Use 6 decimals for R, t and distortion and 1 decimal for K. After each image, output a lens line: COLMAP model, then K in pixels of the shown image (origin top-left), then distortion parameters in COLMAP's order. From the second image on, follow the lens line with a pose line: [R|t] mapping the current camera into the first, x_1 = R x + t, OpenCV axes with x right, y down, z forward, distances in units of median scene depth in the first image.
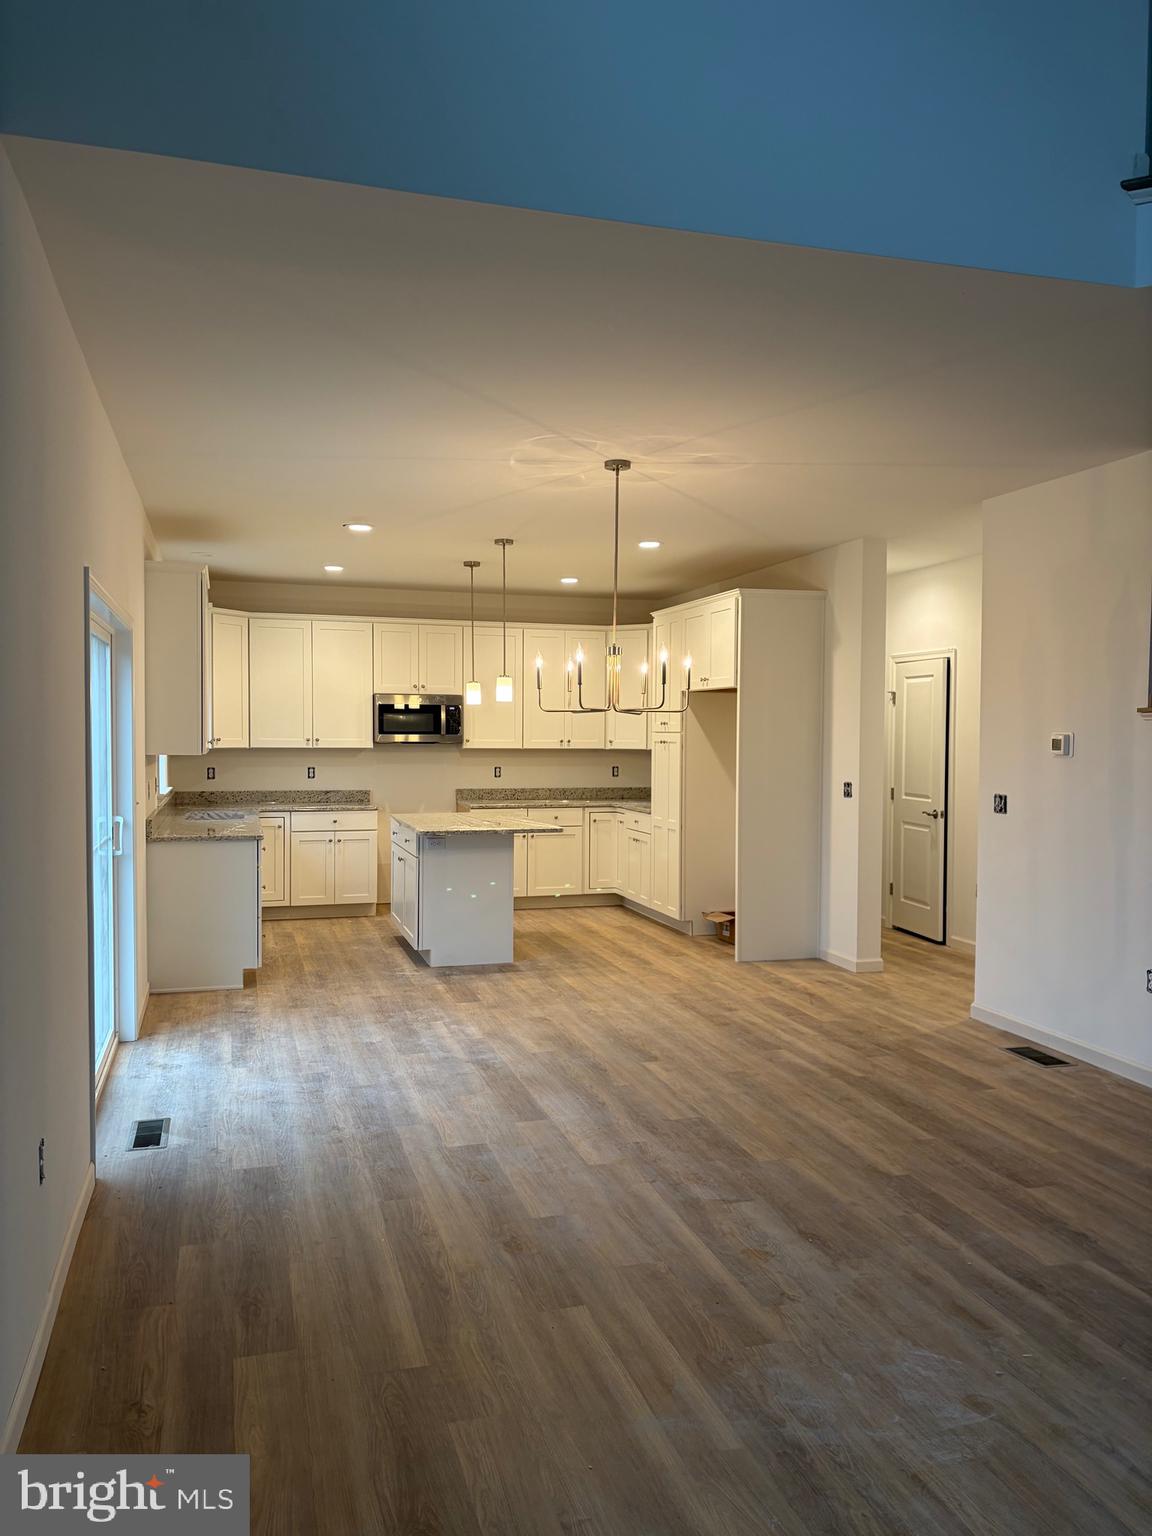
lens RADIAL K [[1150.8, 0, 574.8], [0, 1150.8, 765.5], [0, 0, 1]] dist [0.044152, -0.044542]
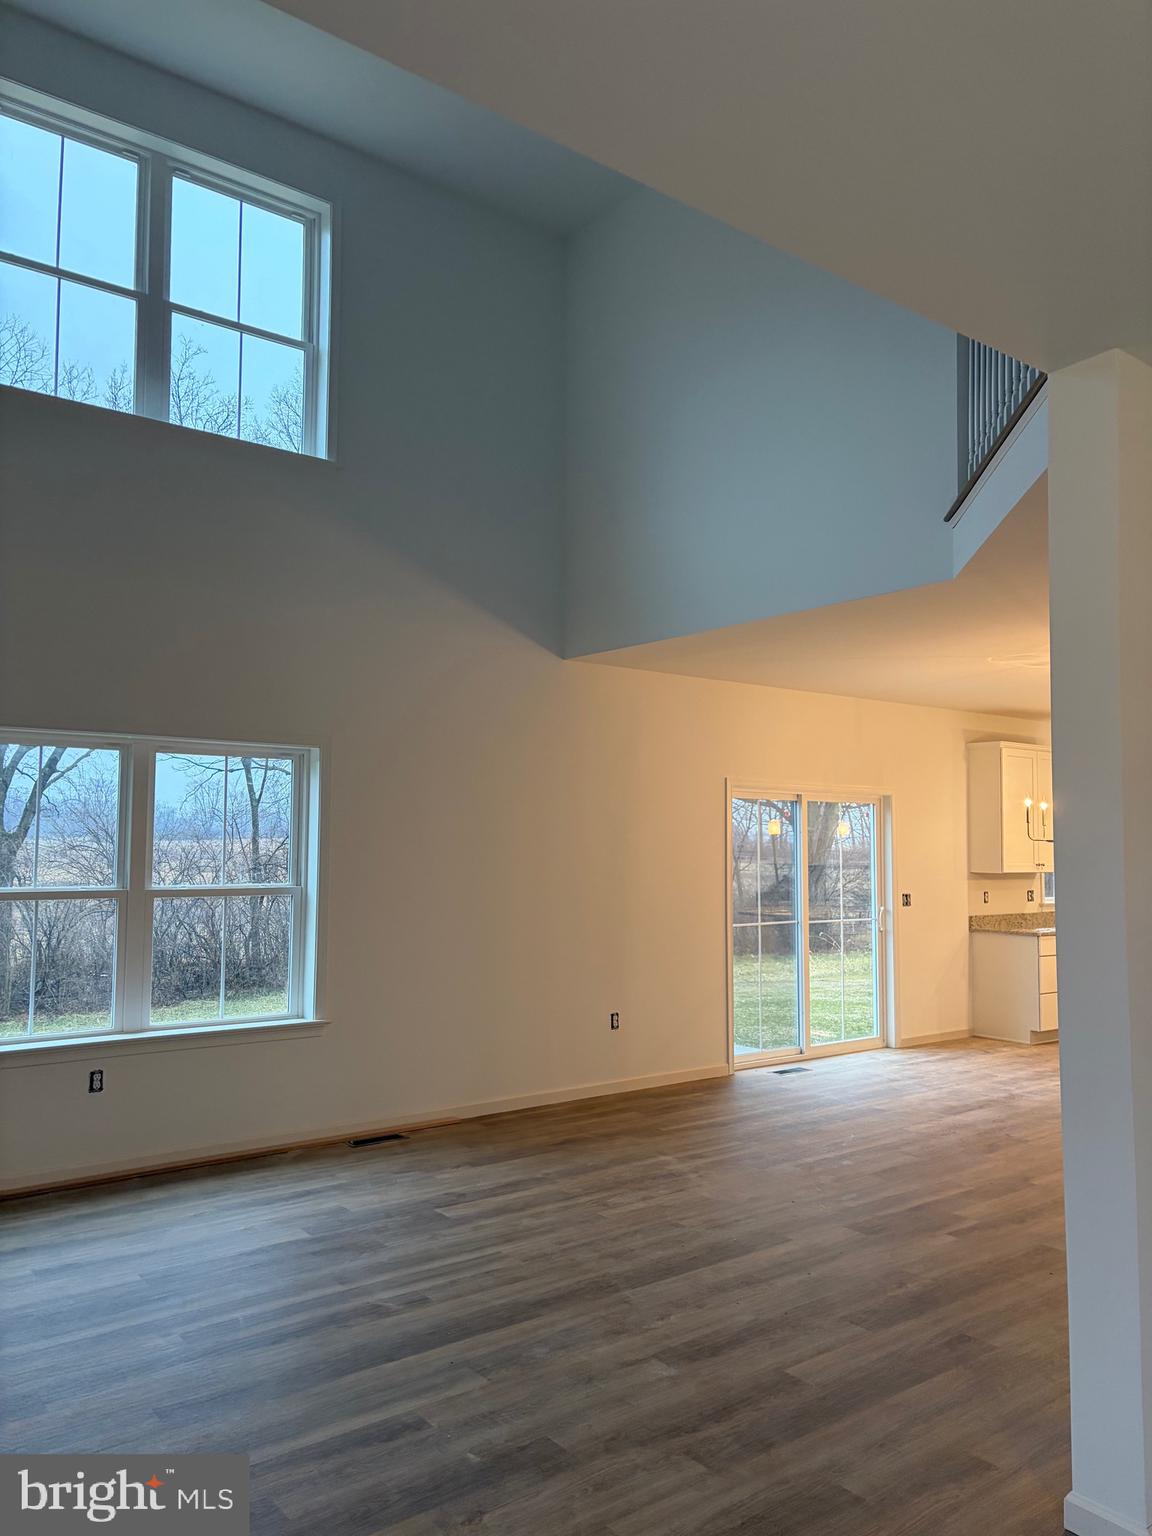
lens RADIAL K [[1150.8, 0, 574.6], [0, 1150.8, 772.3], [0, 0, 1]] dist [0.044152, -0.044542]
pose [[0.358518, -0.066201, -0.931173, 1.065551], [-0.032175, 0.996013, -0.083198, 0.002921], [0.932968, 0.059788, 0.354959, -0.012104]]
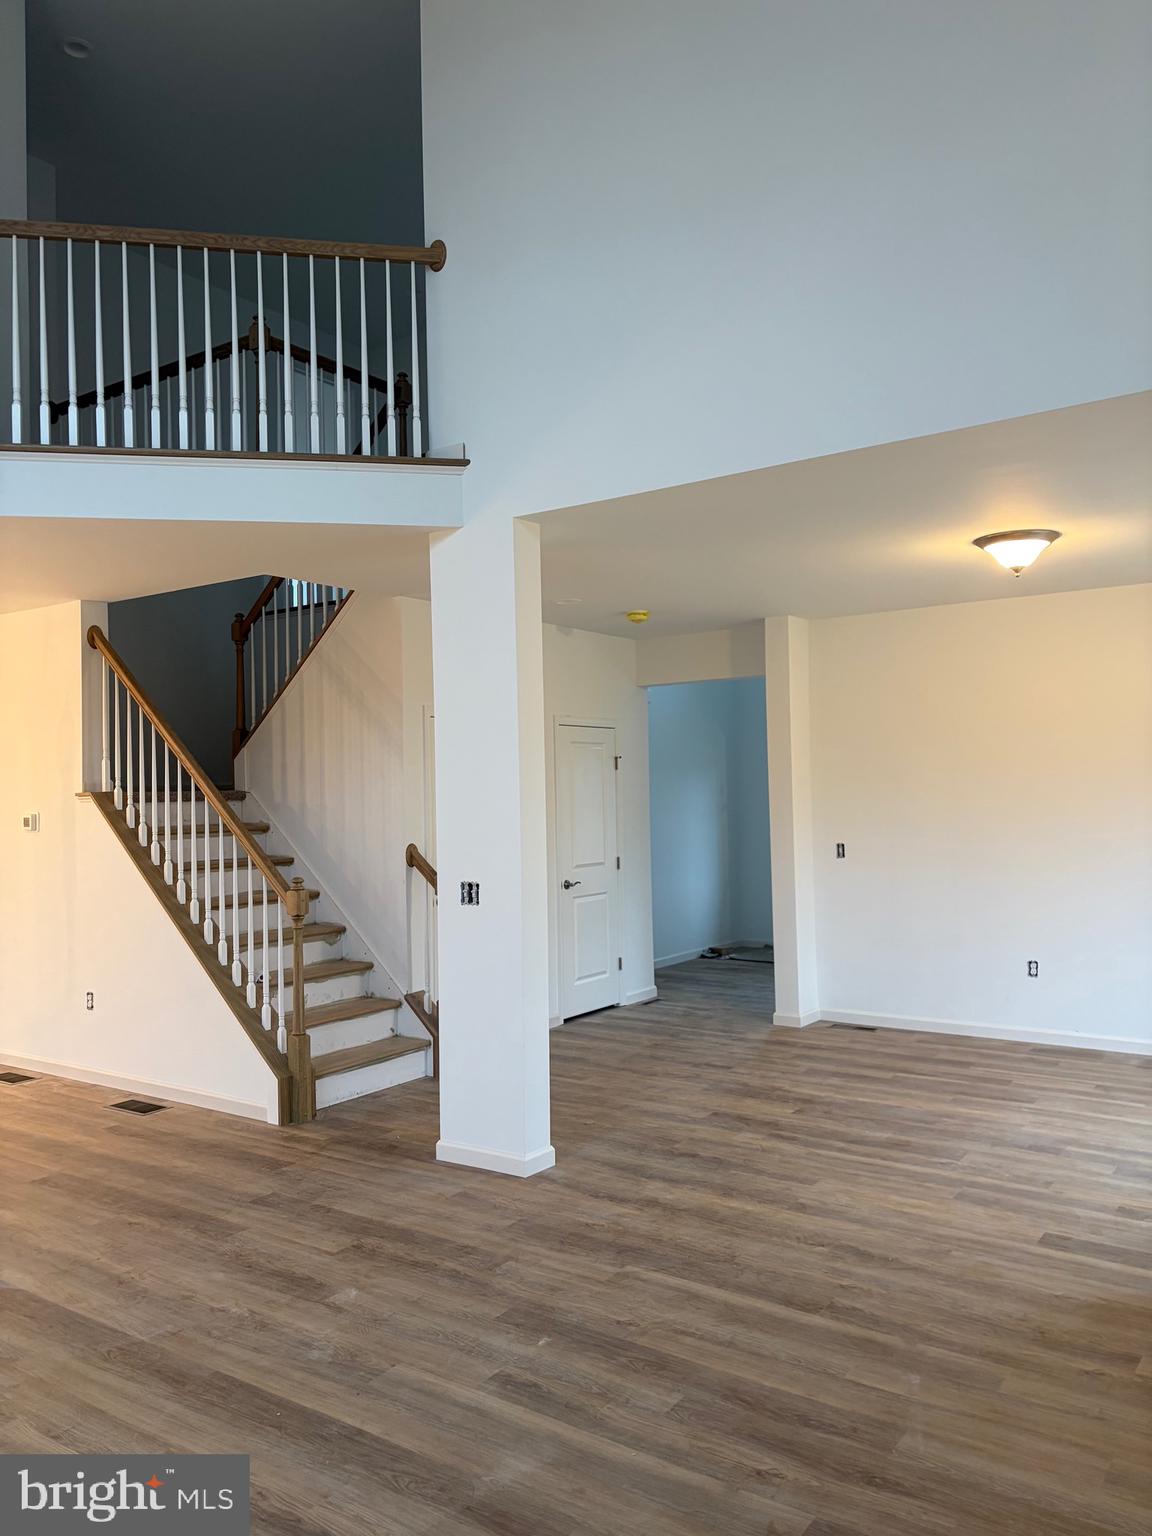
lens RADIAL K [[1150.8, 0, 587.2], [0, 1150.8, 762.5], [0, 0, 1]] dist [0.044152, -0.044542]
pose [[0.780870, -0.007015, 0.624654, 0.115480], [0.044826, 0.997989, -0.044828, 0.001110], [-0.623083, 0.063006, 0.779614, -0.372896]]
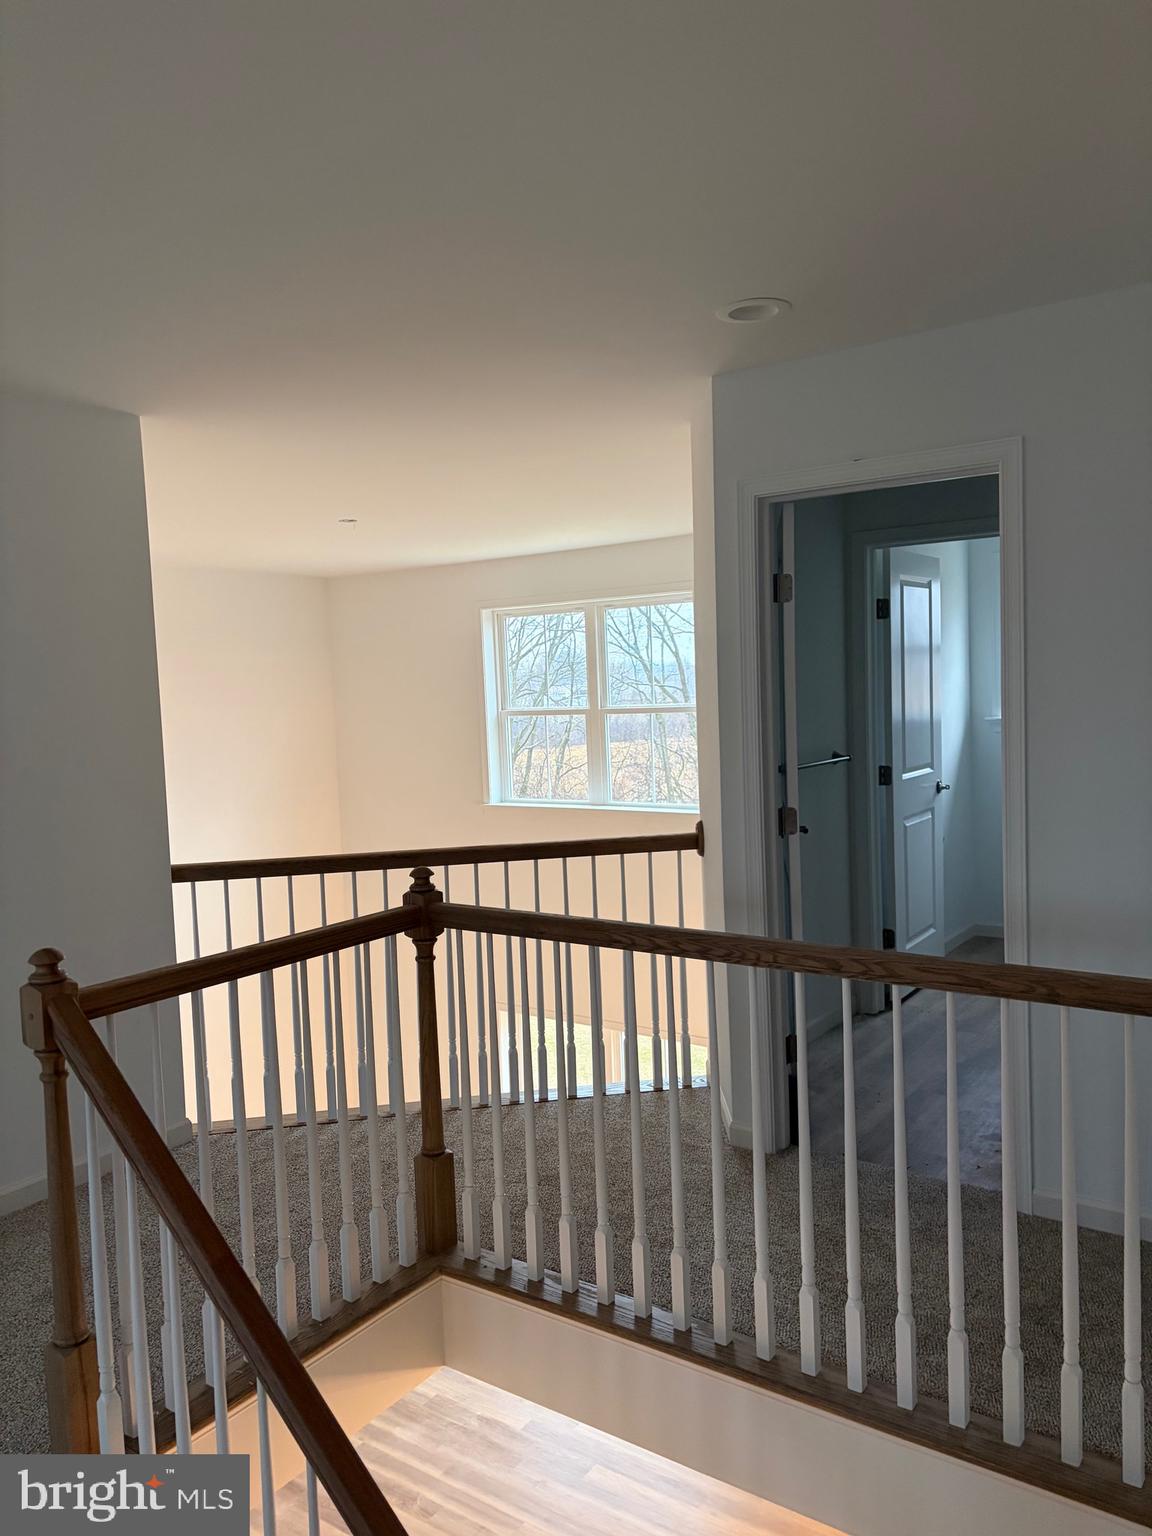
lens RADIAL K [[1150.8, 0, 579.7], [0, 1150.8, 773.2], [0, 0, 1]] dist [0.044152, -0.044542]
pose [[-0.784653, 0.058347, -0.617184, 0.882256], [0.005832, 0.996212, 0.086765, -0.596136], [0.619908, 0.064481, -0.782021, 1.195566]]
